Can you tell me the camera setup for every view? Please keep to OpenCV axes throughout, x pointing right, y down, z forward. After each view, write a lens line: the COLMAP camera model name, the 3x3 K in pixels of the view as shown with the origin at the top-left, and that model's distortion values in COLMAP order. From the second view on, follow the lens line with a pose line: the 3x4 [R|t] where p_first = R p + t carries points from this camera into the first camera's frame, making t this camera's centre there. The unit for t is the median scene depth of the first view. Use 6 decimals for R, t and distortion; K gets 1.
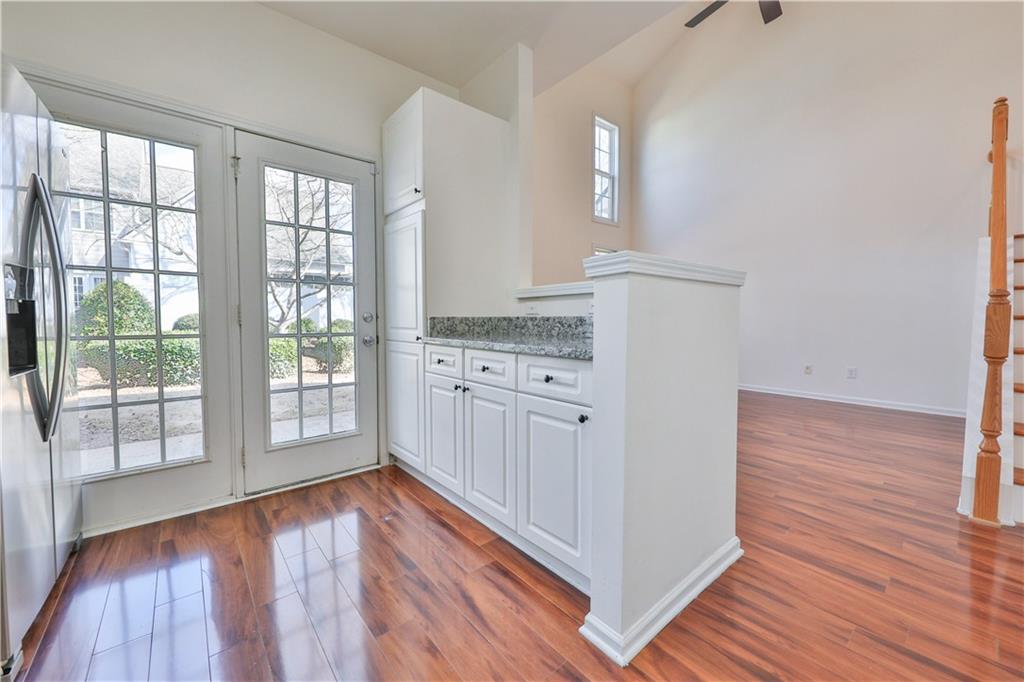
lens RADIAL K [[386.8, 0, 514.3], [0, 386.8, 336.3], [0, 0, 1]] dist [-0.000909, -0.000148]
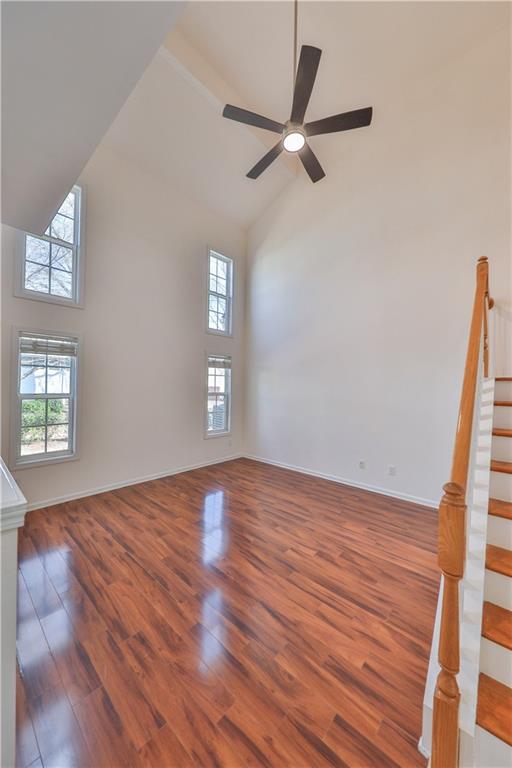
lens RADIAL K [[264.5, 0, 252.6], [0, 264.5, 386.0], [0, 0, 1]] dist [-0.005519, -0.000370]
pose [[0.992563, 0.024776, 0.119181, 0.312344], [-0.018835, 0.998535, -0.050718, -0.113078], [-0.120263, 0.048096, 0.991576, 0.203746]]
